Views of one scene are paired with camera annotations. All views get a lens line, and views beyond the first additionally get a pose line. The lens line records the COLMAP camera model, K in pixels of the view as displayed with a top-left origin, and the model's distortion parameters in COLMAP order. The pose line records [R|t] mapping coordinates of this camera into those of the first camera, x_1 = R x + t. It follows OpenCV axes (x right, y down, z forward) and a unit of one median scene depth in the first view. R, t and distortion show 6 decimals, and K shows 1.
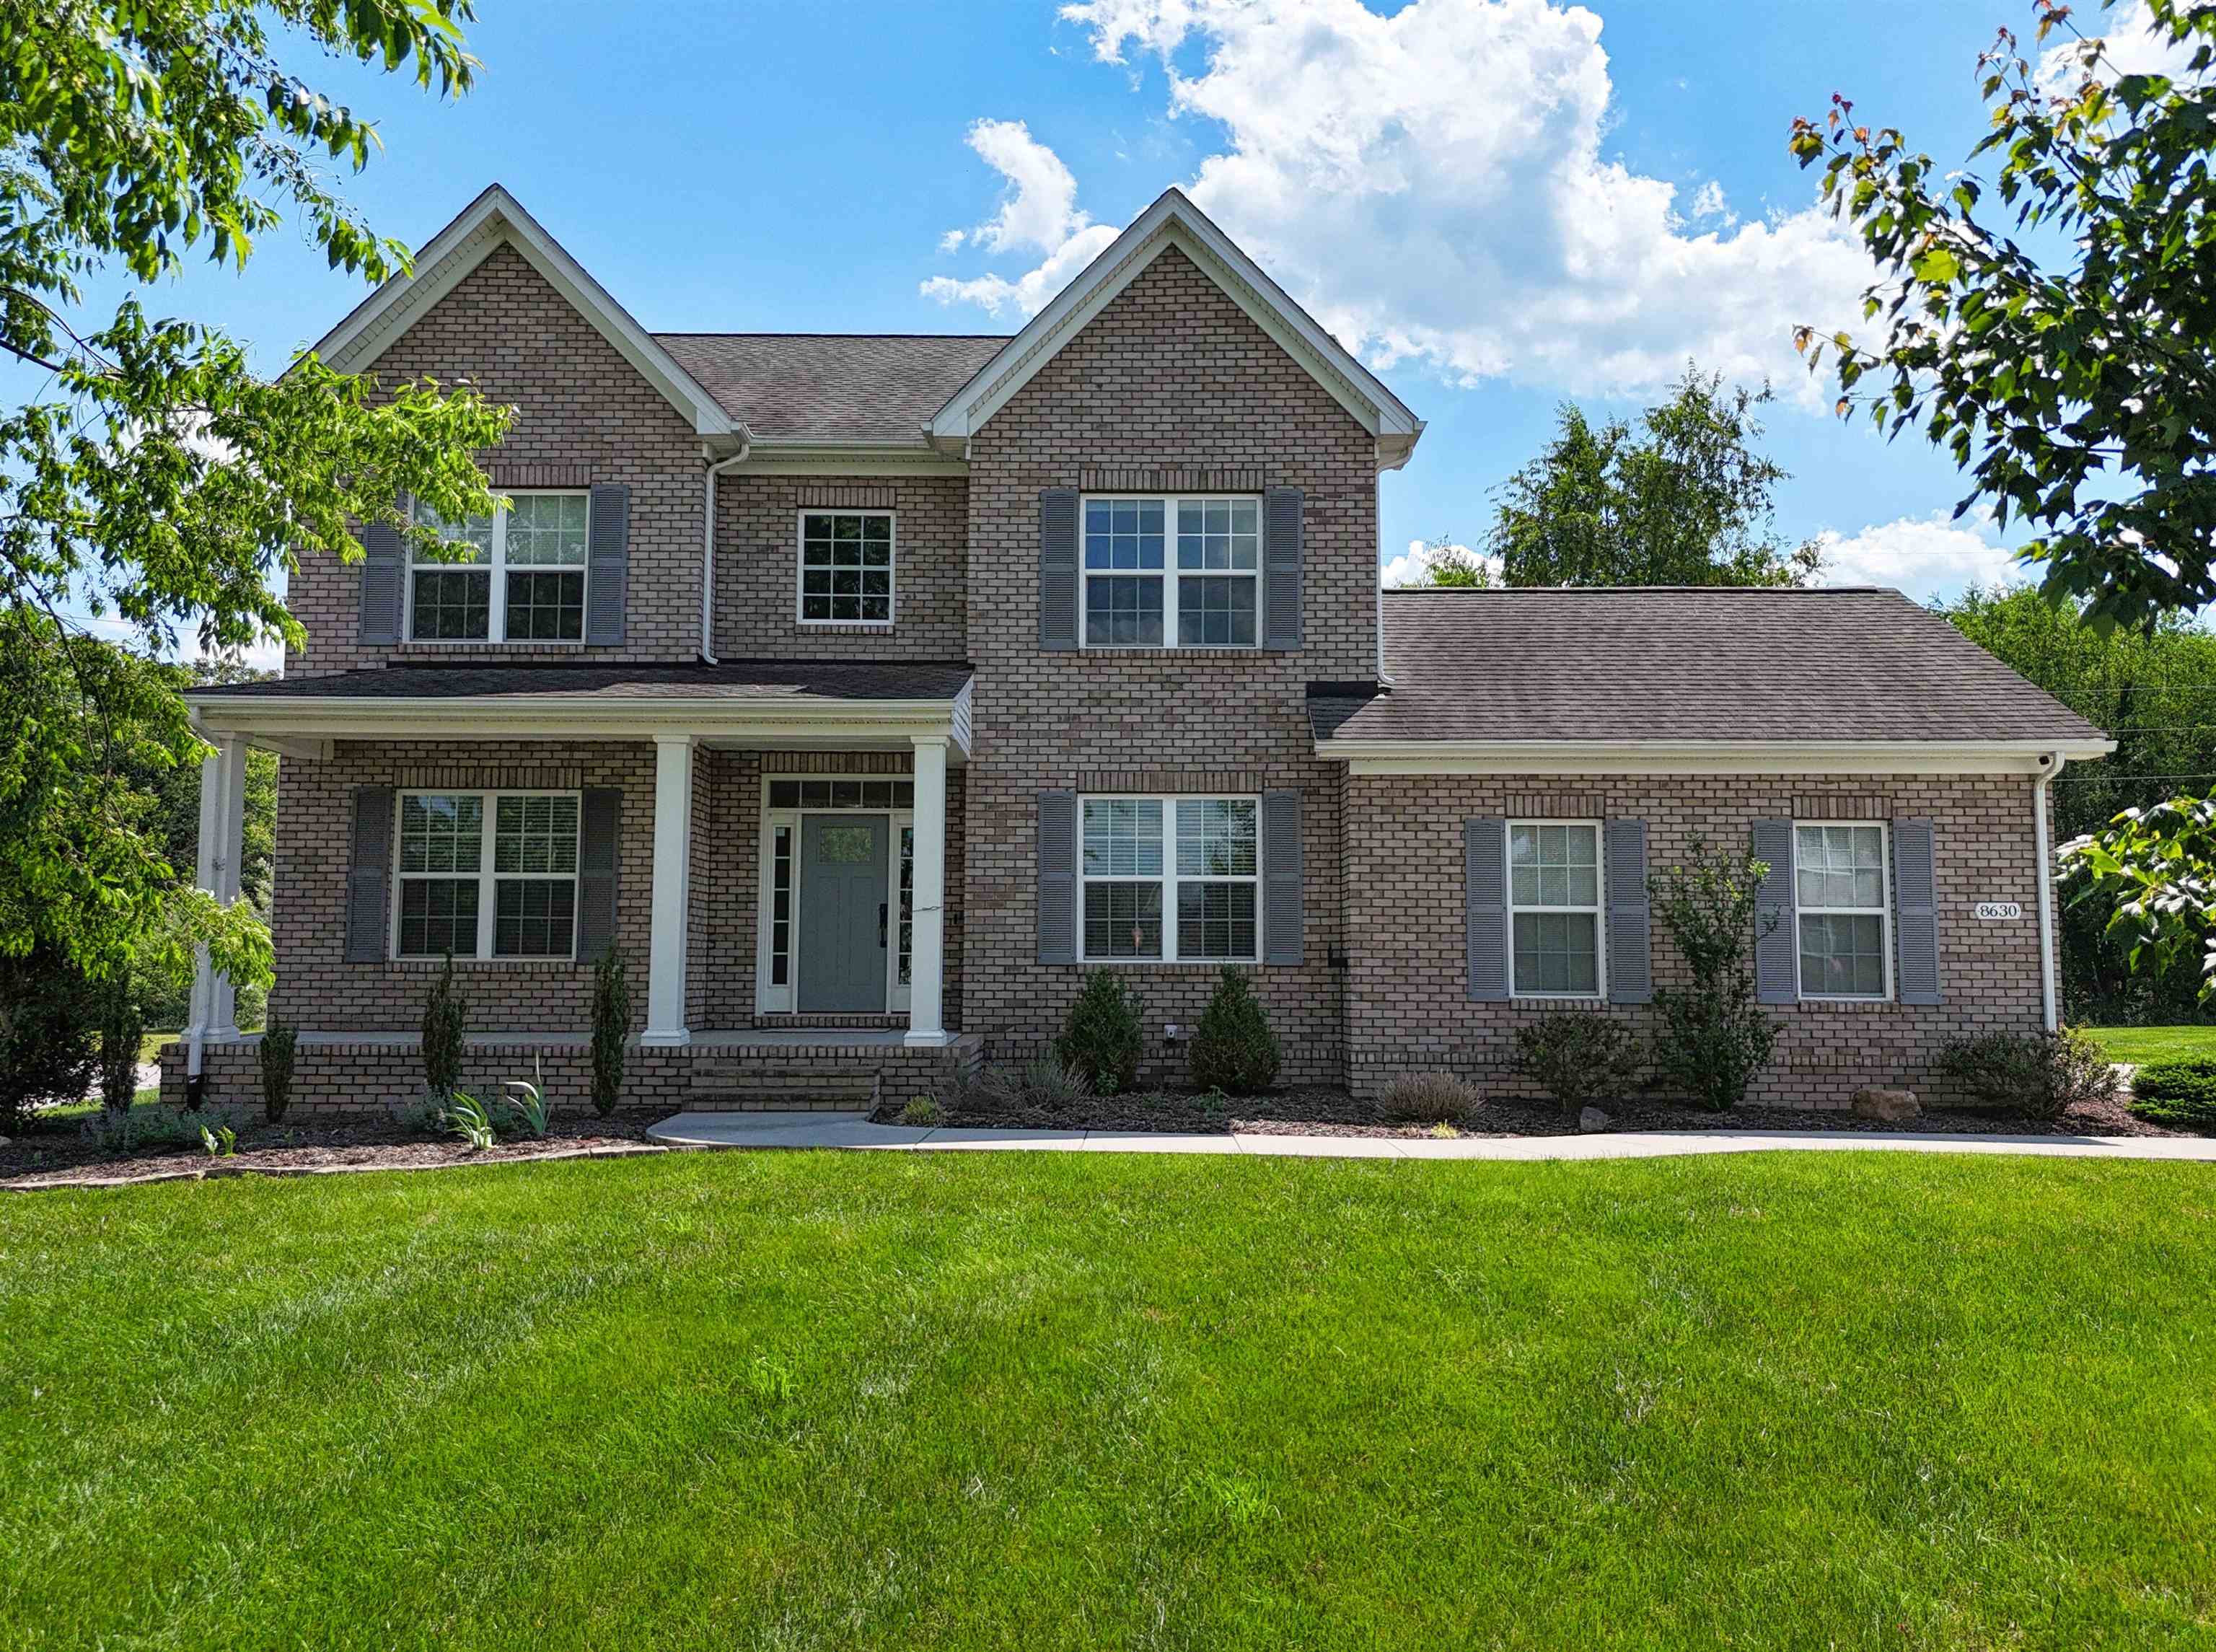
lens RADIAL K [[1641.2, 0, 1122.9], [0, 1641.2, 821.3], [0, 0, 1]] dist [0.066914, -0.066054]
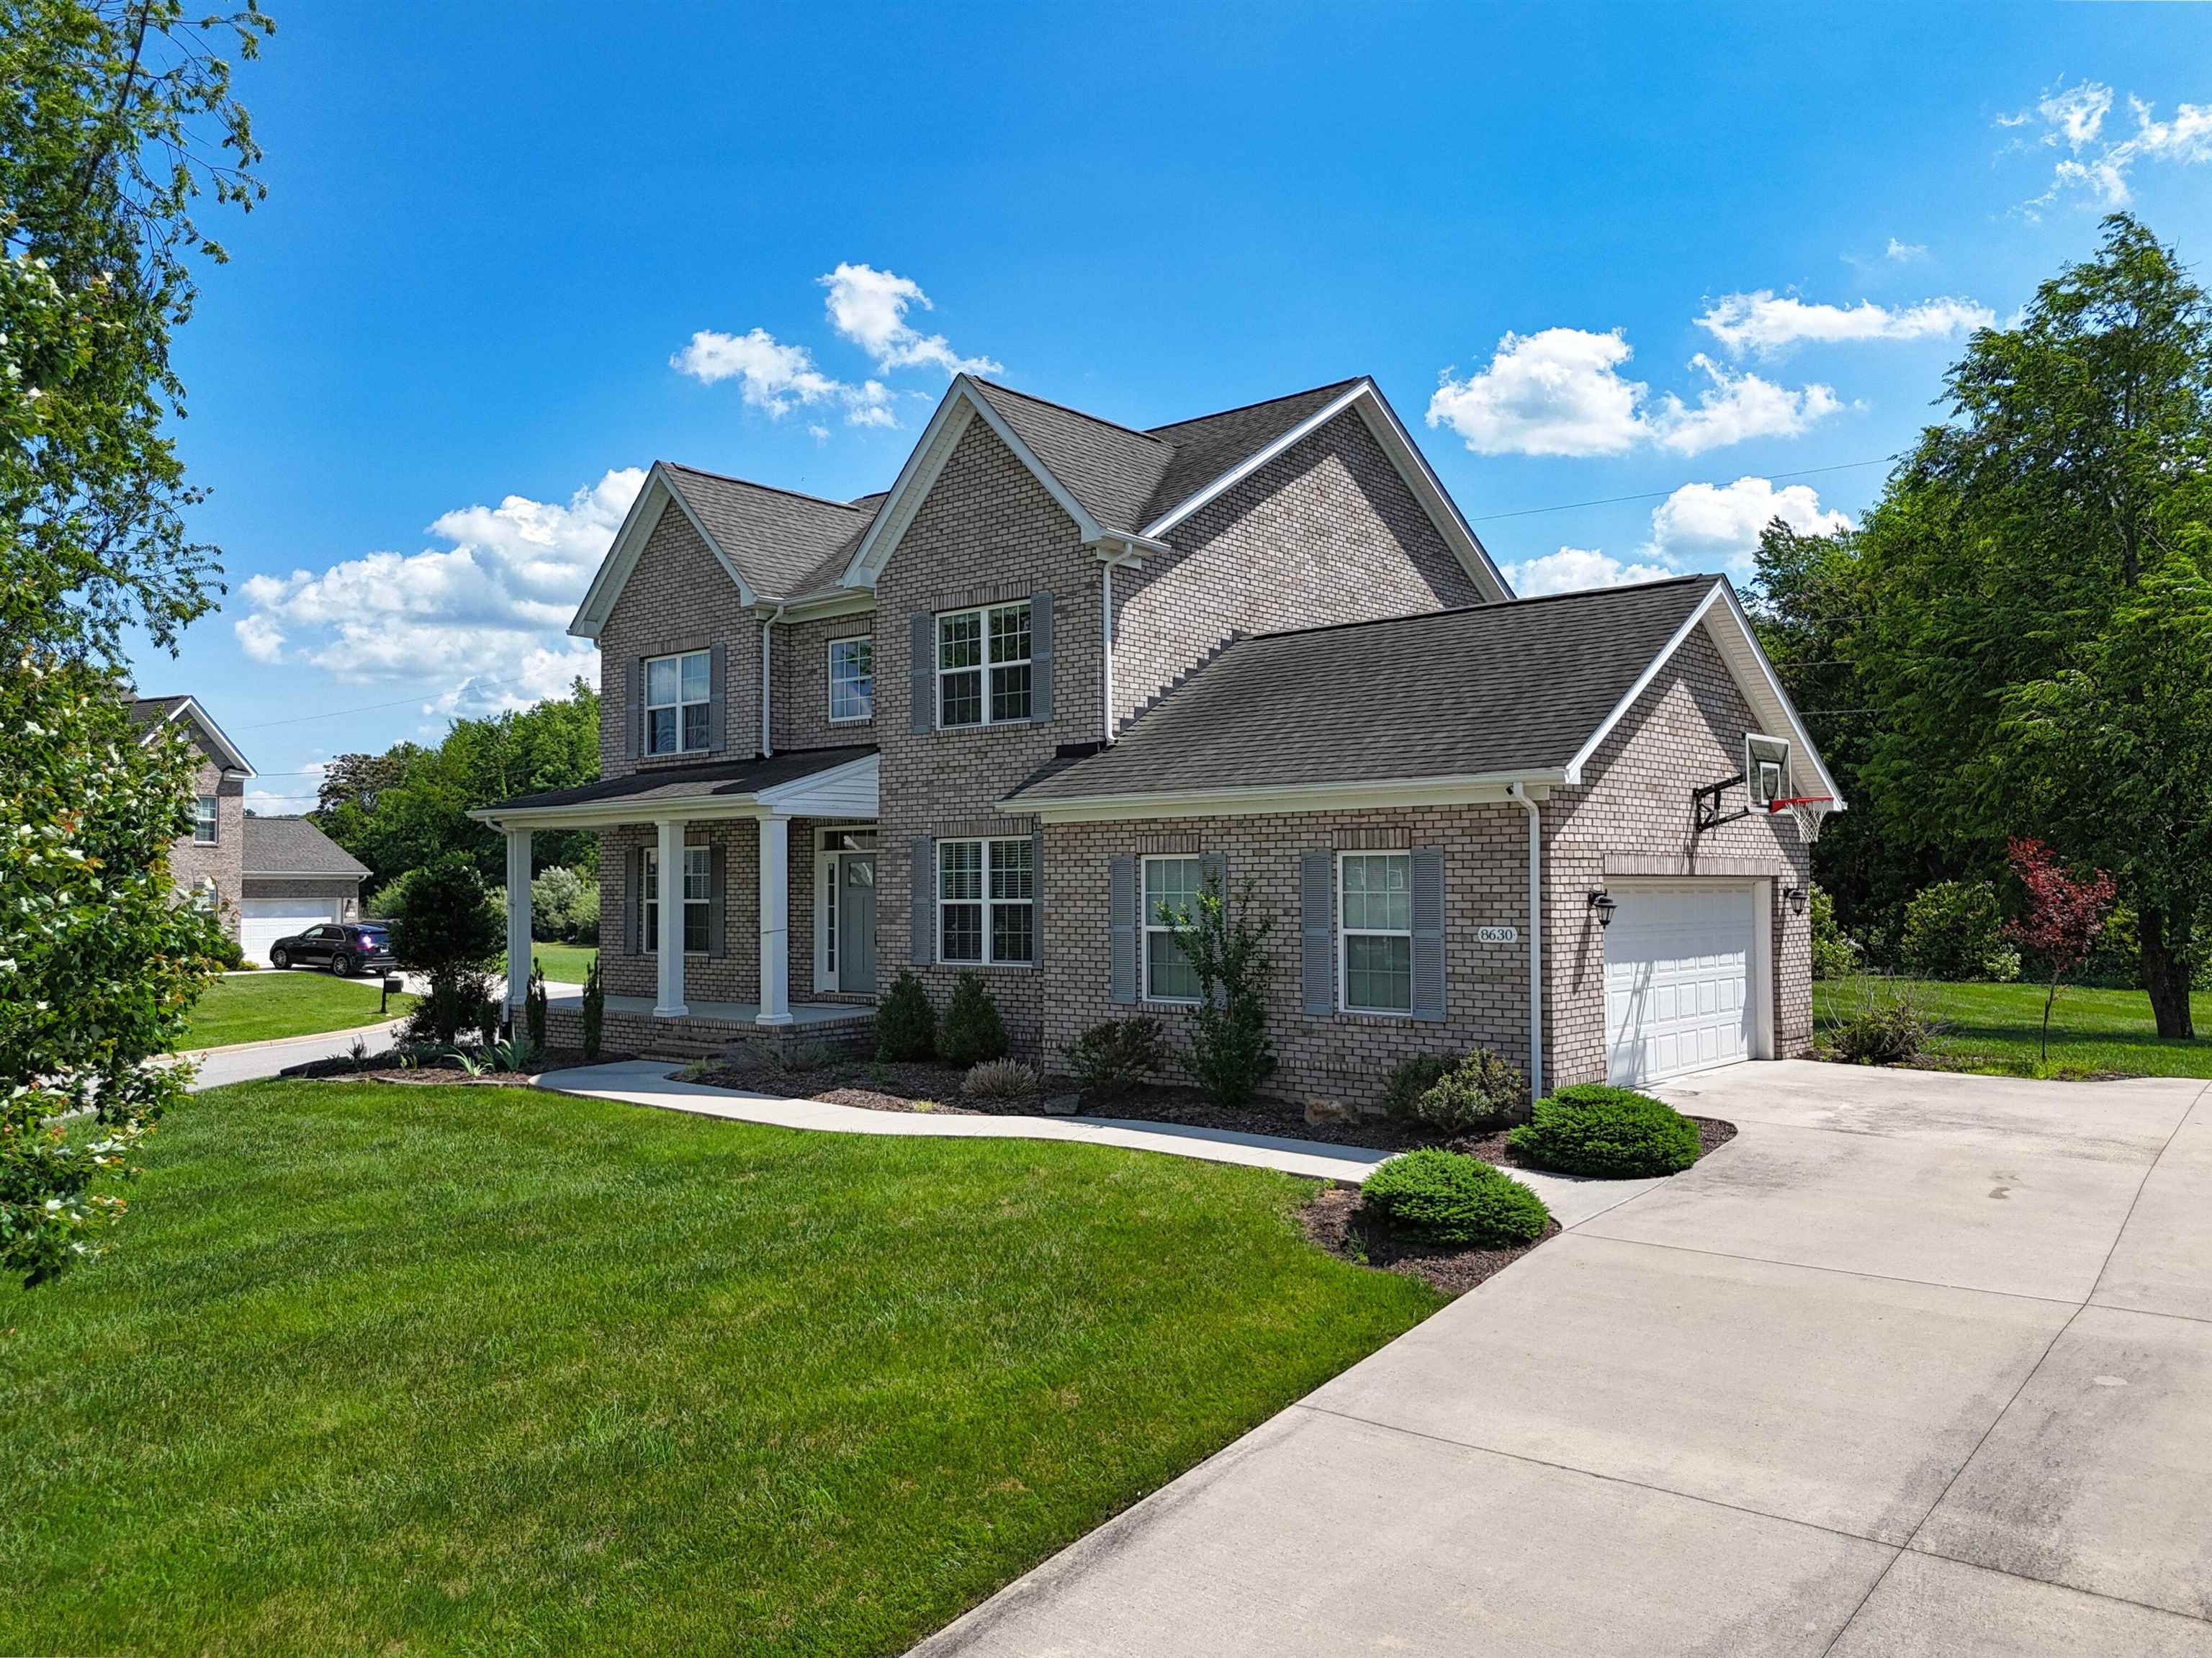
lens RADIAL K [[1638.1, 0, 1110.2], [0, 1638.1, 829.7], [0, 0, 1]] dist [0.066914, -0.066054]
pose [[0.764275, -0.031778, -0.644107, 0.963099], [0.066735, 0.997320, 0.029982, -0.056027], [0.641428, -0.065899, 0.764348, 0.062106]]
